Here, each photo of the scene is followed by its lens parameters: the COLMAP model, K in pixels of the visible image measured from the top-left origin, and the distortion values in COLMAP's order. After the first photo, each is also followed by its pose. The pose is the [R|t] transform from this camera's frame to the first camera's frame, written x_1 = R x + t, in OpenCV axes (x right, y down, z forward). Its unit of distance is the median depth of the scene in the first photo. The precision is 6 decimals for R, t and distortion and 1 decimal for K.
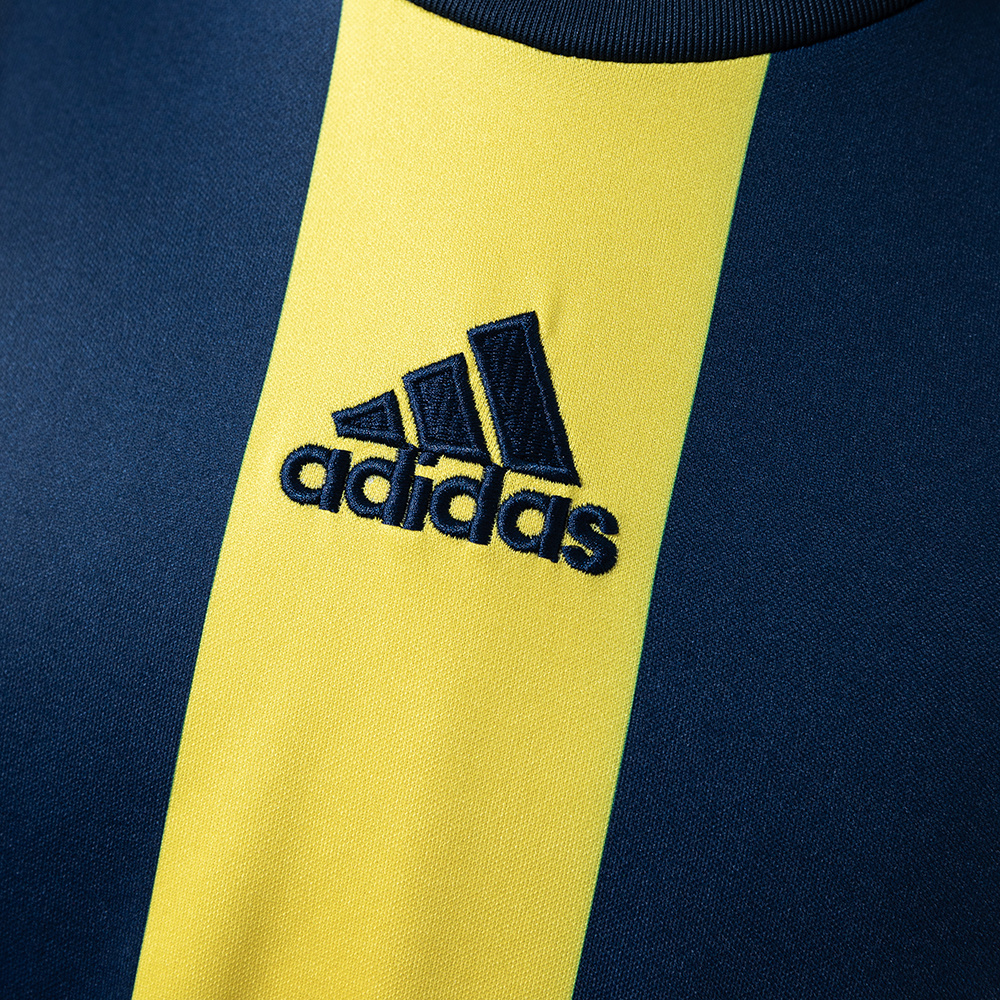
lens RADIAL K [[1770.5, 0, 500.5], [0, 1770.5, 500.3], [0, 0, 1]] dist [0.029325, 0.000000]
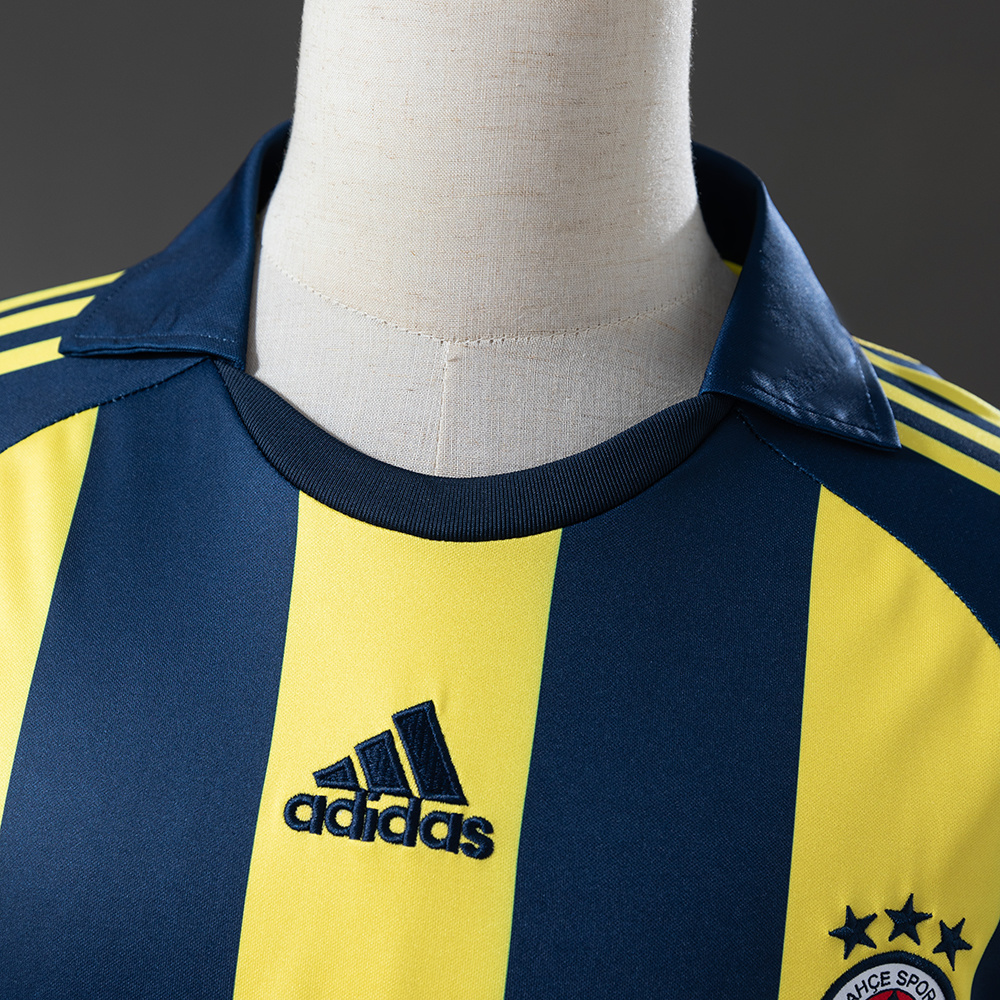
lens RADIAL K [[2202.6, 0, 498.6], [0, 2202.6, 500.1], [0, 0, 1]] dist [0.078044, 0.000000]
pose [[0.995892, -0.082327, 0.037702, 0.019257], [0.085603, 0.991729, -0.095632, -0.090127], [-0.029517, 0.098466, 0.994703, -1.055665]]
